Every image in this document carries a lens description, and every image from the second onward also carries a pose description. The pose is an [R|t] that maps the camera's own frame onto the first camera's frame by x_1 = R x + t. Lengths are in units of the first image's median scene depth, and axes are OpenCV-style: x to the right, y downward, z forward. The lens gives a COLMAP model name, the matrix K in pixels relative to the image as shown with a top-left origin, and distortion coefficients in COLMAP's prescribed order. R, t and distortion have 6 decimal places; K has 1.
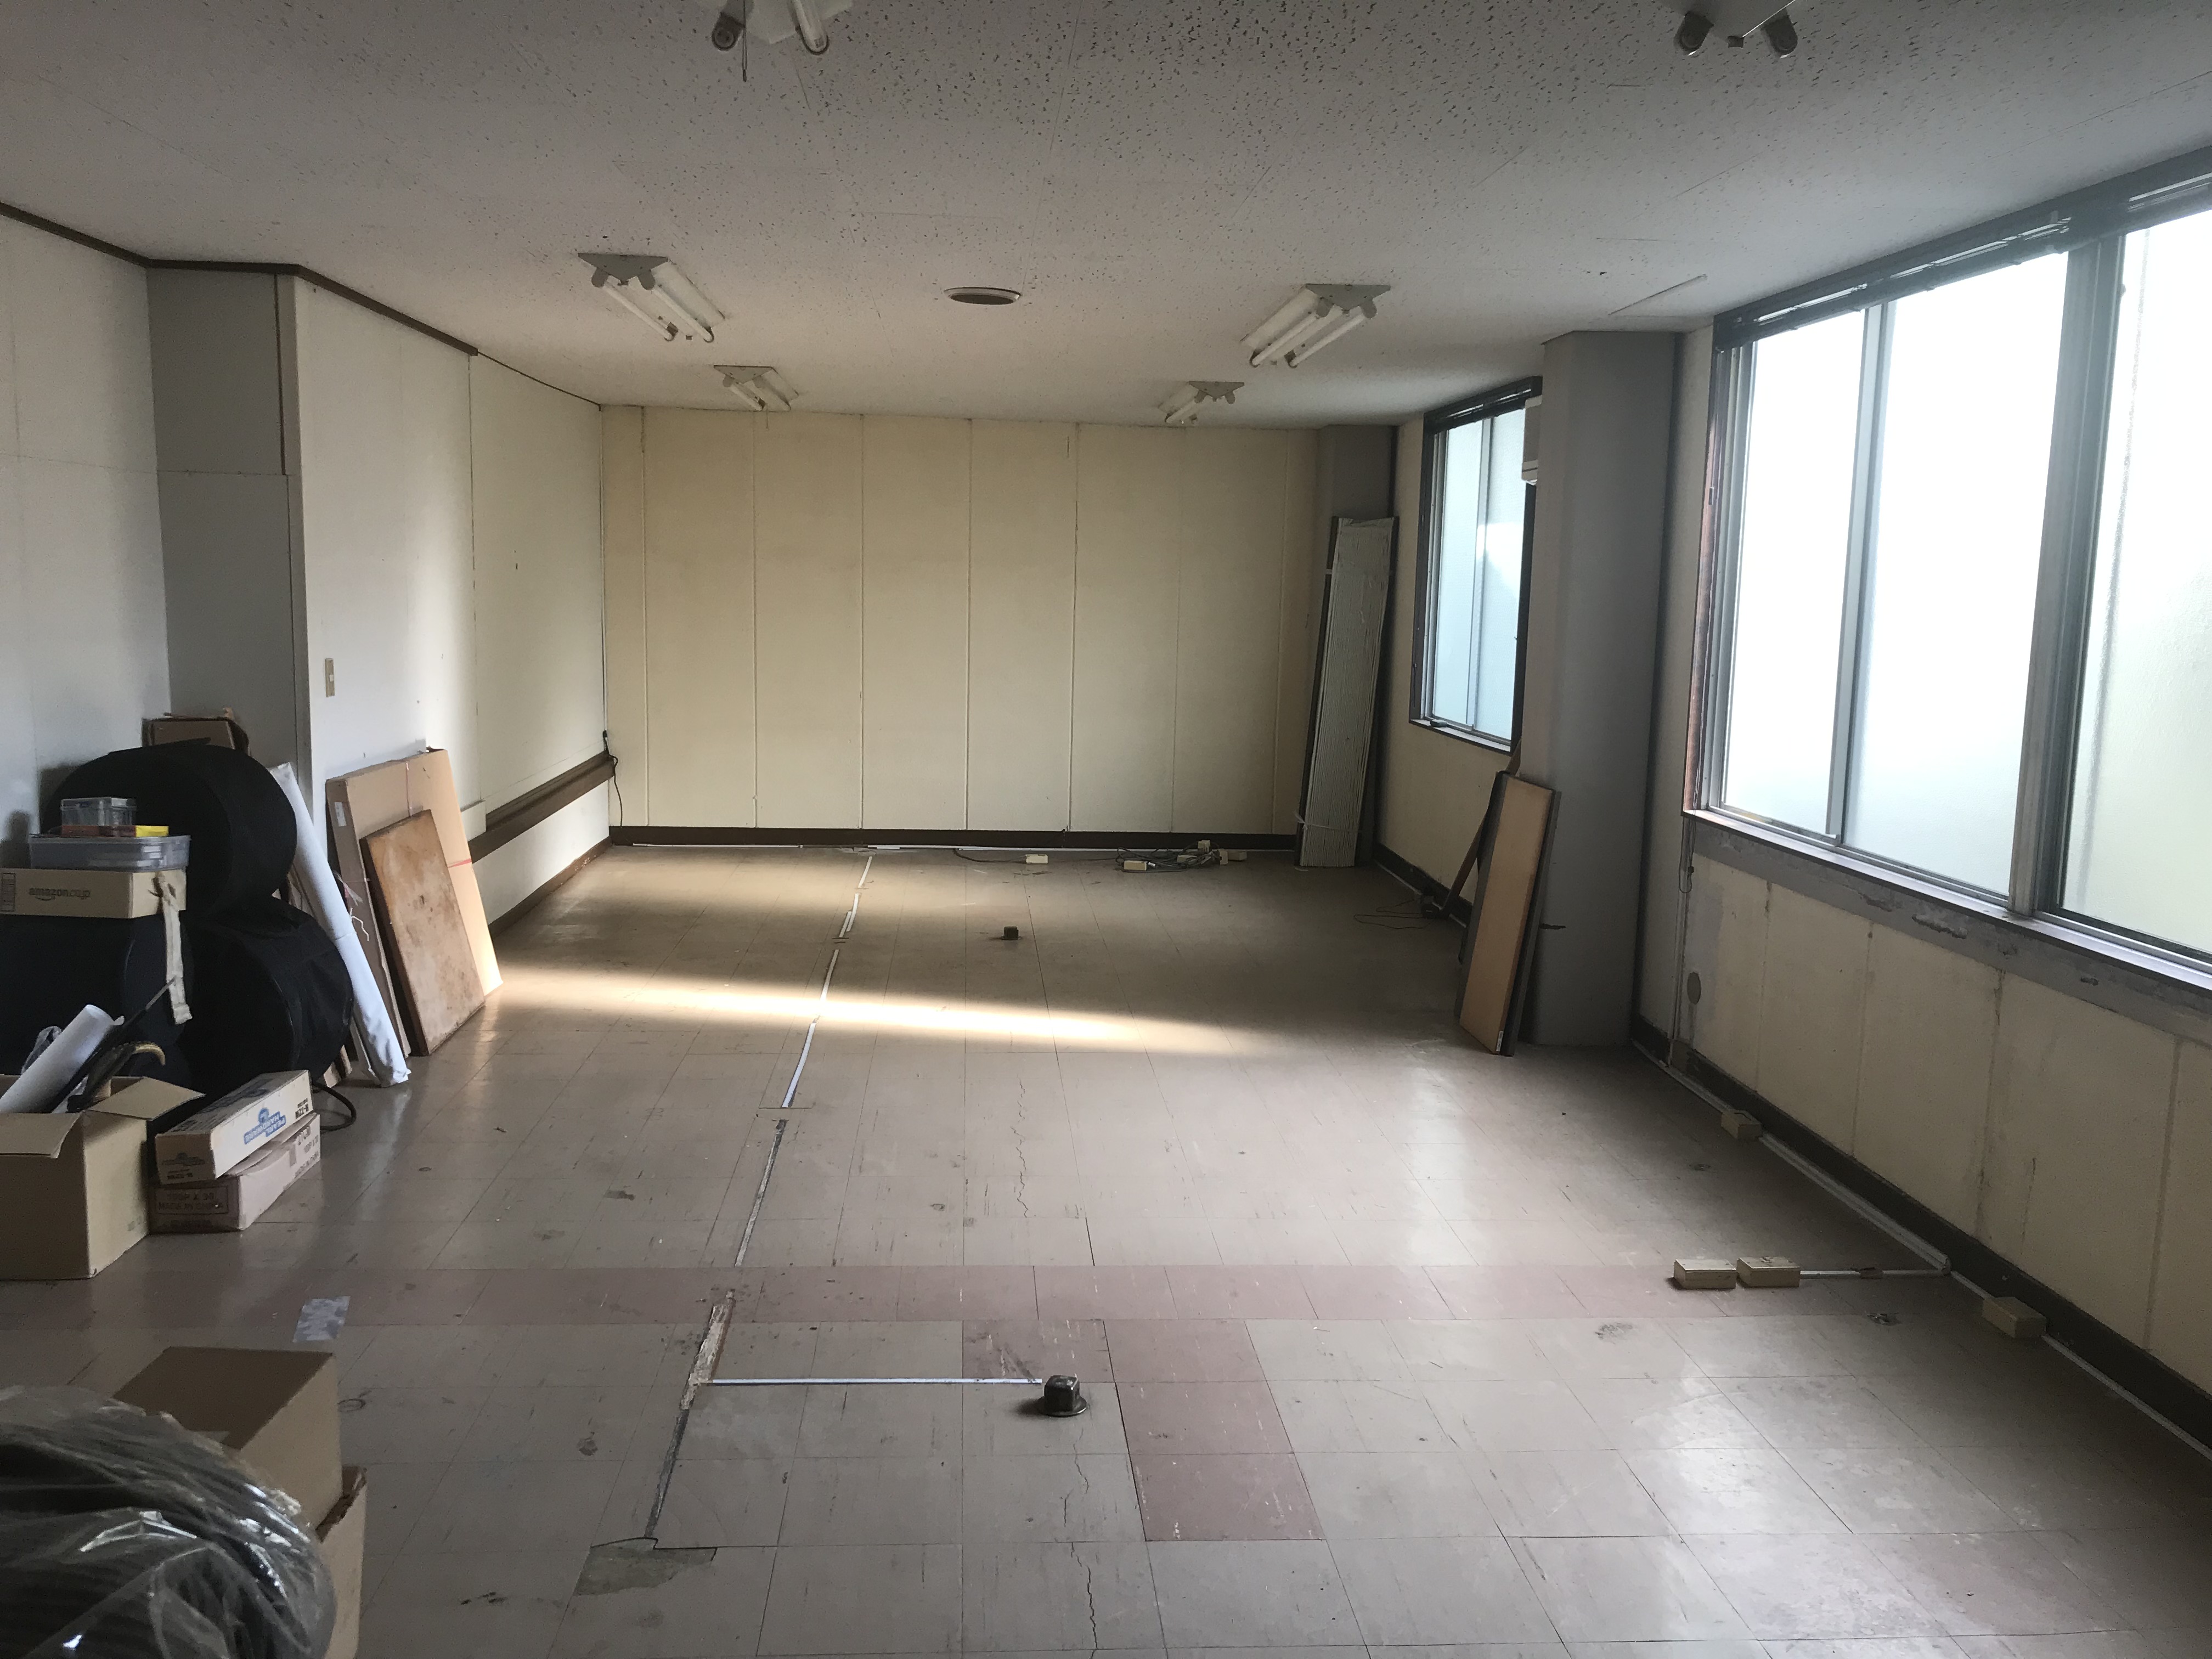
lens RADIAL K [[1812.2, 0, 1104.0], [0, 1812.2, 828.2], [0, 0, 1]] dist [0.021425, -0.012683]
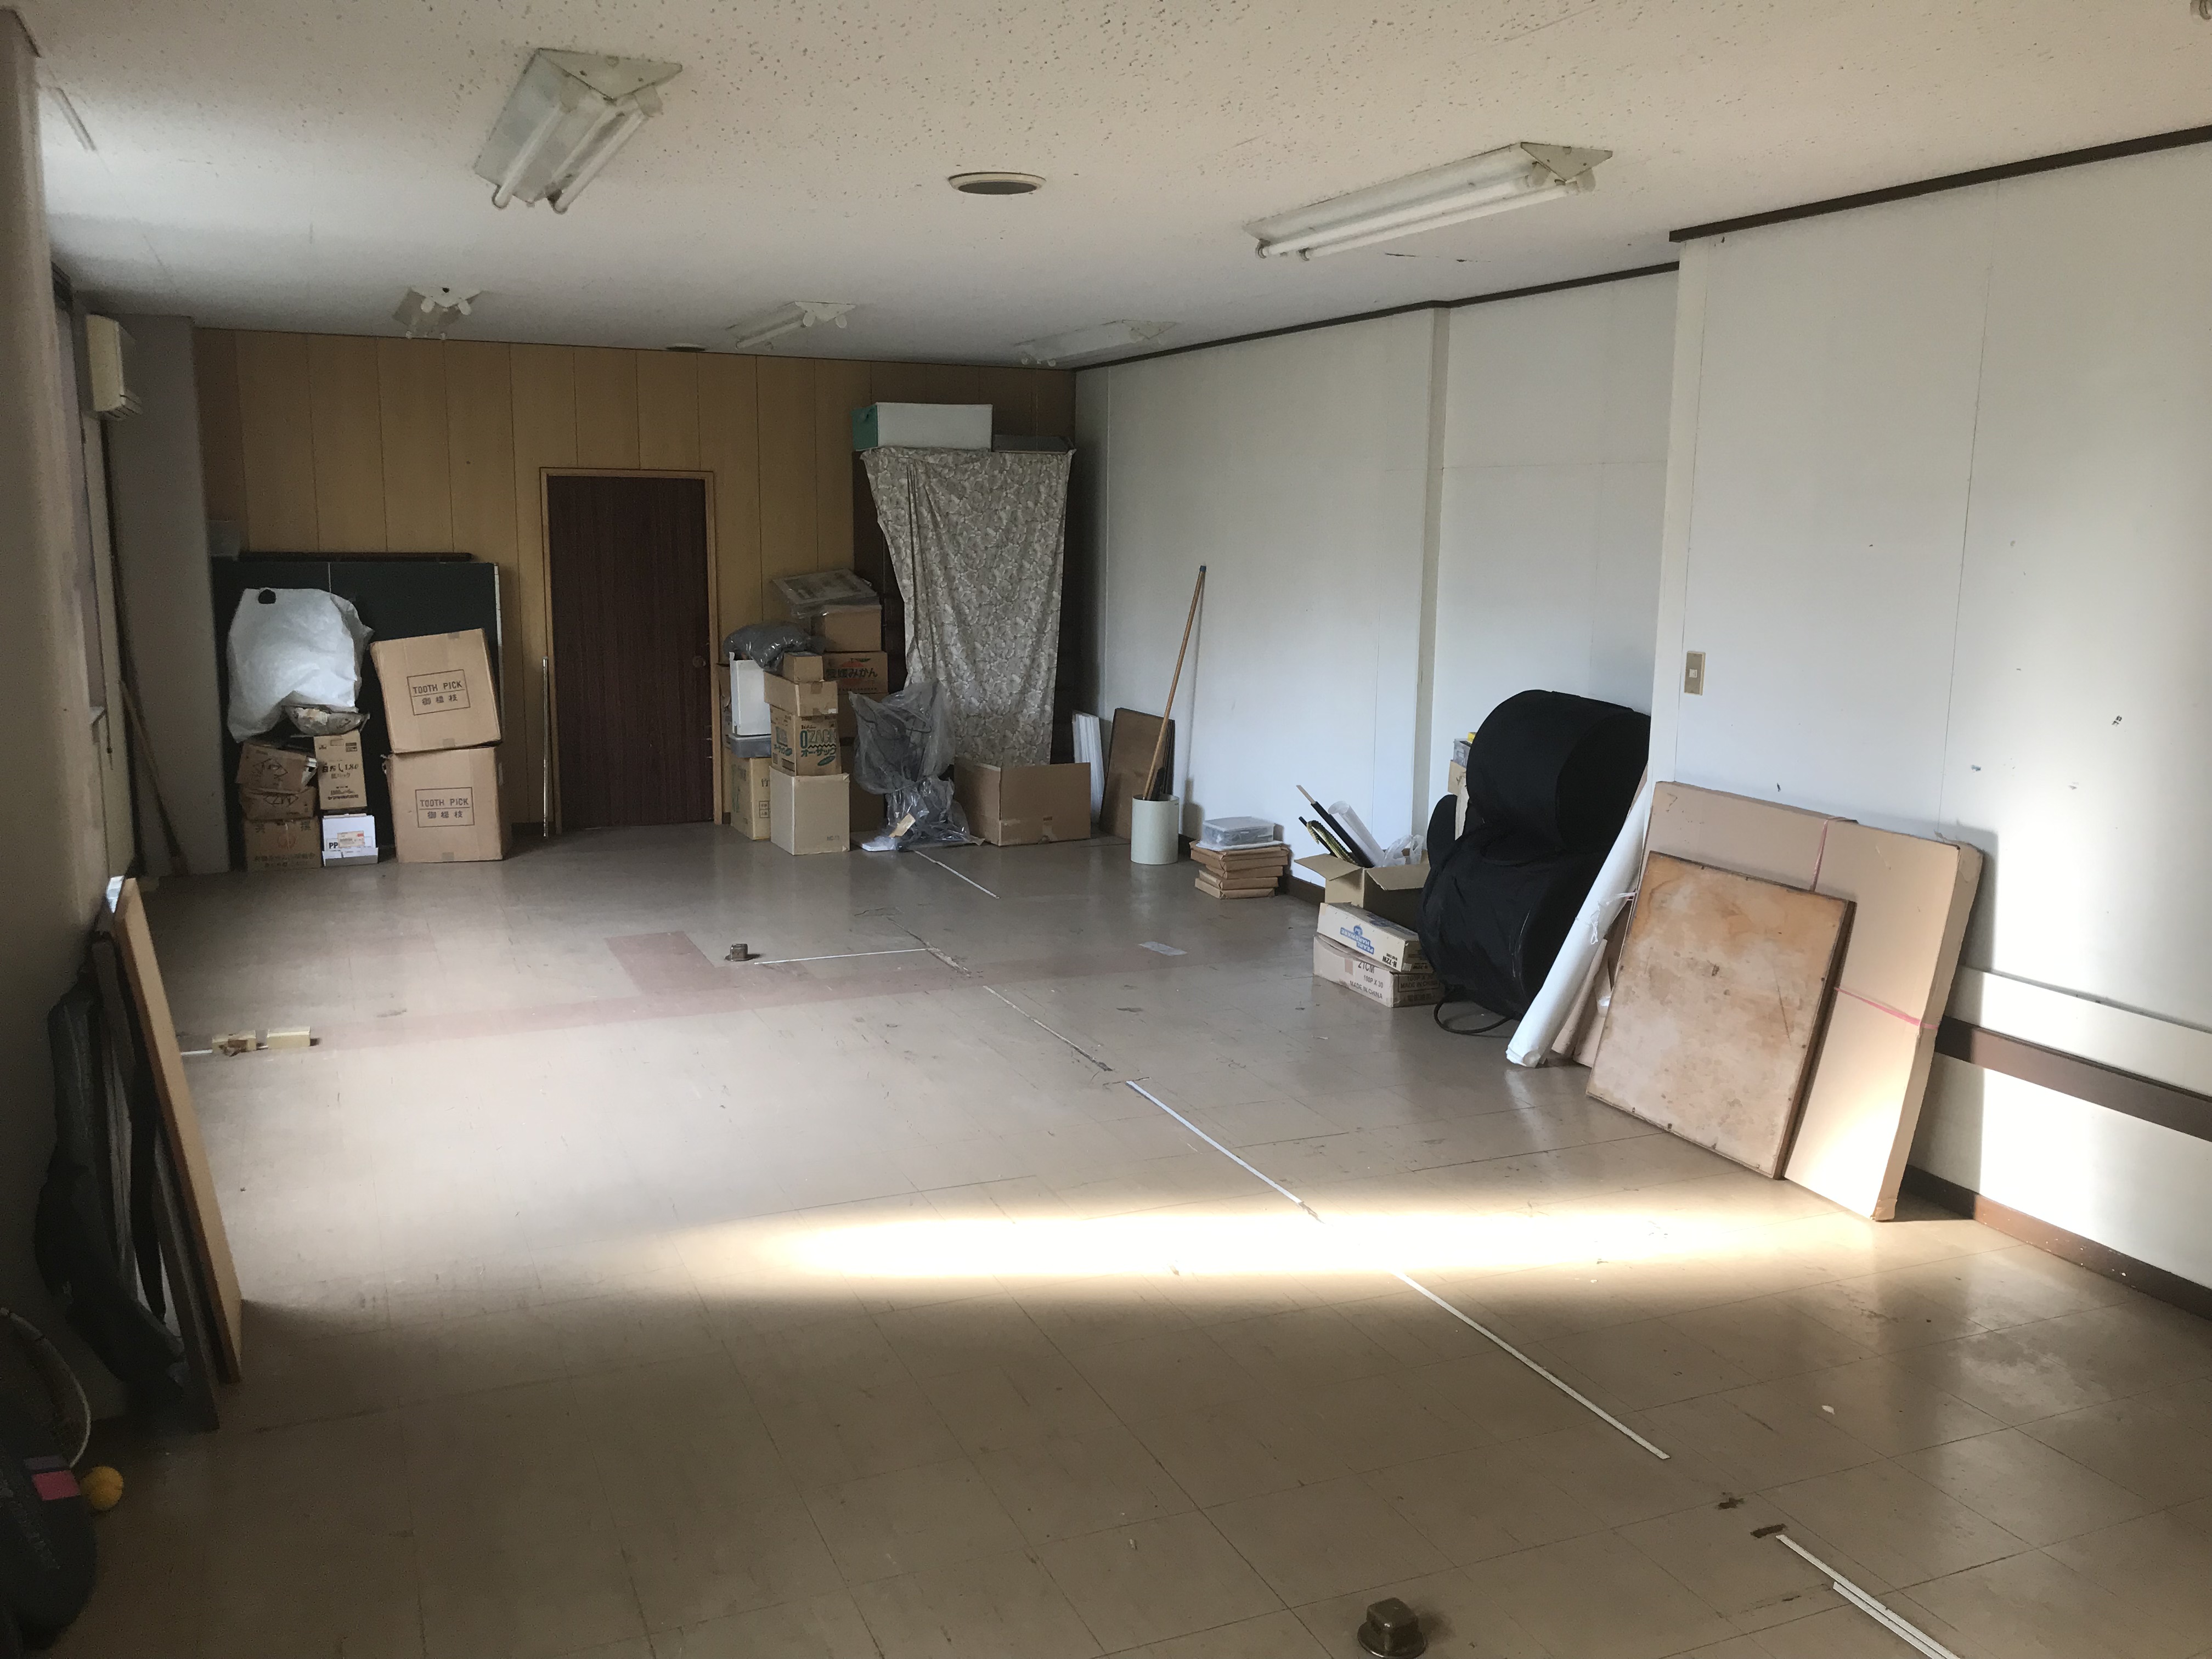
lens RADIAL K [[1812.2, 0, 1104.0], [0, 1812.2, 829.6], [0, 0, 1]] dist [0.021425, -0.012683]
pose [[-0.943493, 0.023075, -0.330589, 0.187908], [-0.079455, 0.952725, 0.293260, -0.312067], [0.321727, 0.302956, -0.897056, 2.164277]]
